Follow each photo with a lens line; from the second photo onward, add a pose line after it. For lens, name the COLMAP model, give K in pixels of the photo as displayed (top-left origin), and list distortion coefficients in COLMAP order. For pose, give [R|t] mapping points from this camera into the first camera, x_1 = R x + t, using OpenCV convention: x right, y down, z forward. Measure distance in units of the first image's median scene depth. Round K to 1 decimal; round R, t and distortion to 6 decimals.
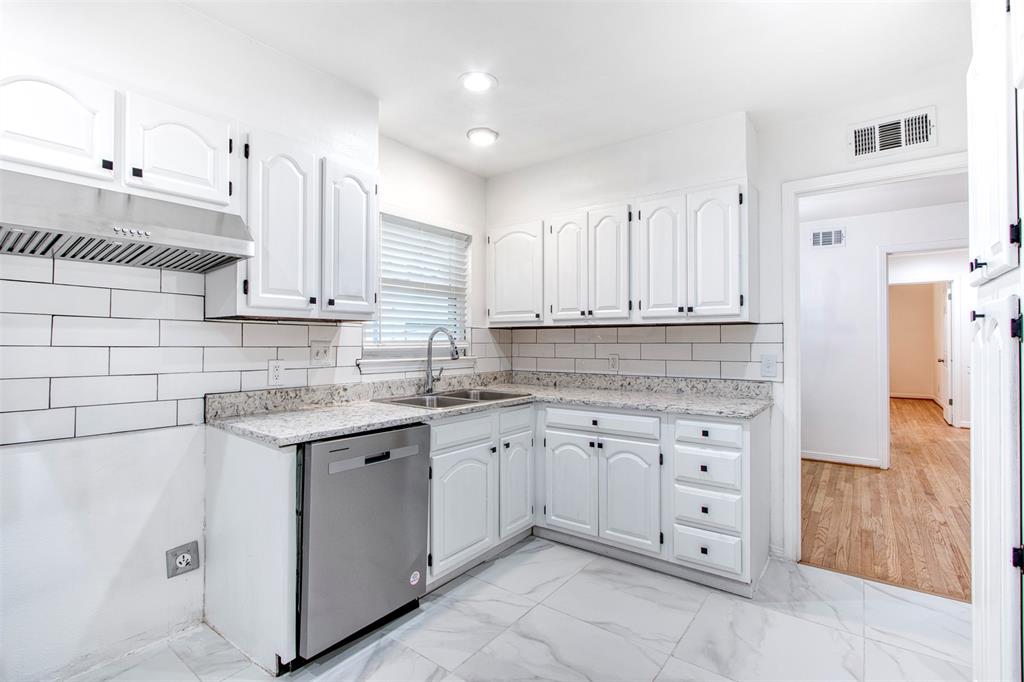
lens RADIAL K [[478.7, 0, 491.8], [0, 478.7, 335.9], [0, 0, 1]] dist [-0.021337, 0.004889]
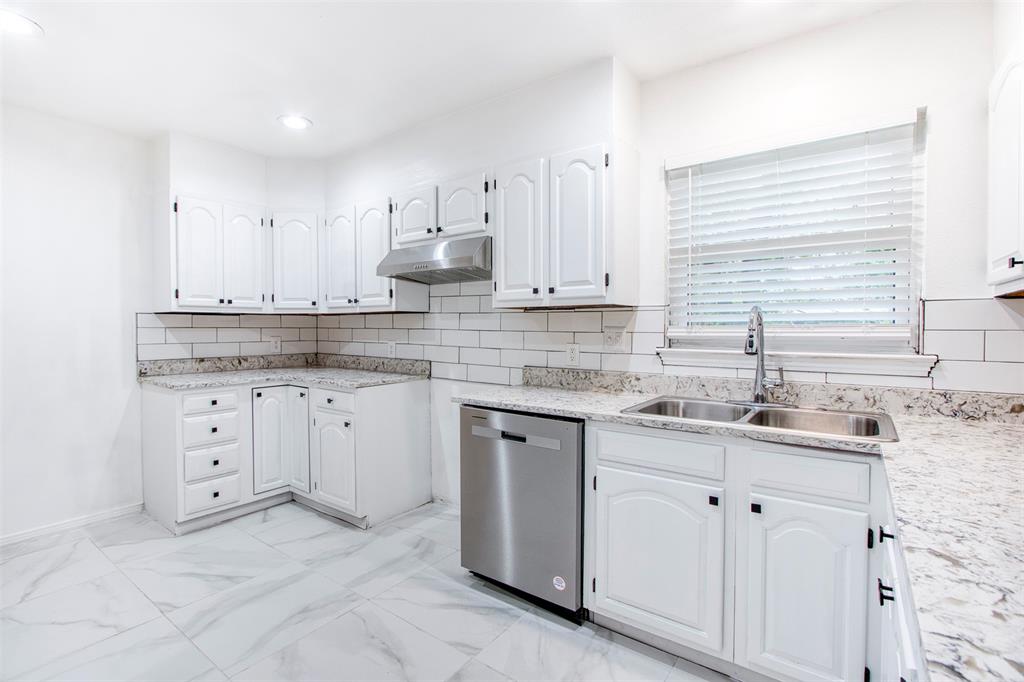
lens RADIAL K [[478.7, 0, 491.8], [0, 478.7, 335.9], [0, 0, 1]] dist [-0.021337, 0.004889]
pose [[0.015141, 0.015446, -0.999766, 0.632161], [0.011974, 0.999806, 0.015628, 0.011182], [0.999814, -0.012208, 0.014954, 0.724474]]
